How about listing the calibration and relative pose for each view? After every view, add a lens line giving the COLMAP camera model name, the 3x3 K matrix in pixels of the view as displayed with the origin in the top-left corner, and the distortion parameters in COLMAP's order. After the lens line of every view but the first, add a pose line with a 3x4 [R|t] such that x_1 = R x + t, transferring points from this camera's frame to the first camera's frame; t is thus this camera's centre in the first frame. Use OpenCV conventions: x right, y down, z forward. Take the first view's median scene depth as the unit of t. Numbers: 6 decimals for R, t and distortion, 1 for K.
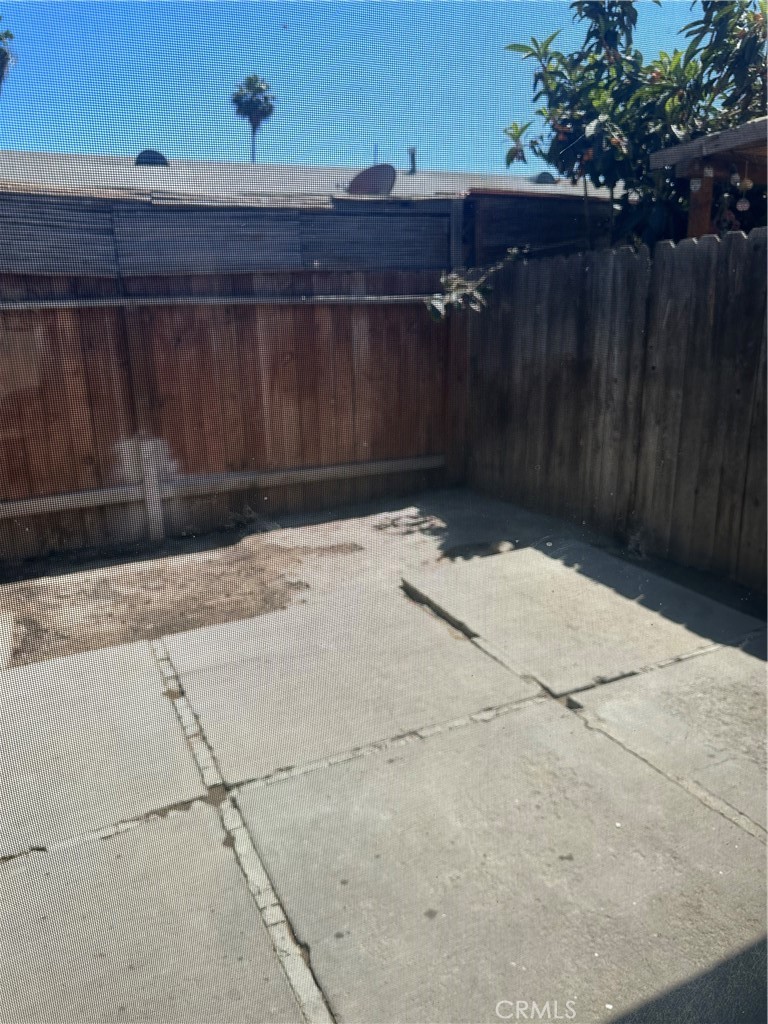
lens RADIAL K [[729.5, 0, 384.0], [0, 729.5, 512.0], [0, 0, 1]] dist [0.160200, -0.305957]
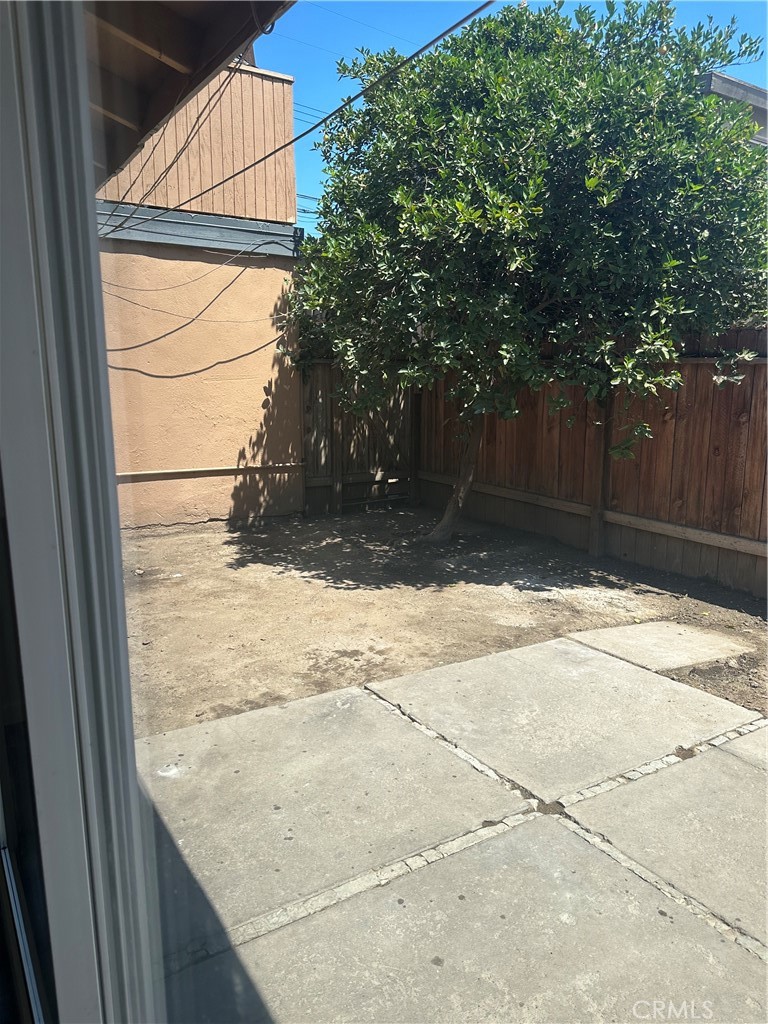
lens RADIAL K [[729.5, 0, 384.0], [0, 729.5, 512.0], [0, 0, 1]] dist [0.160200, -0.305957]
pose [[0.141164, 0.213758, -0.966633, 0.729595], [-0.266058, 0.948680, 0.170934, -0.161575], [0.953565, 0.233051, 0.190792, 0.469517]]
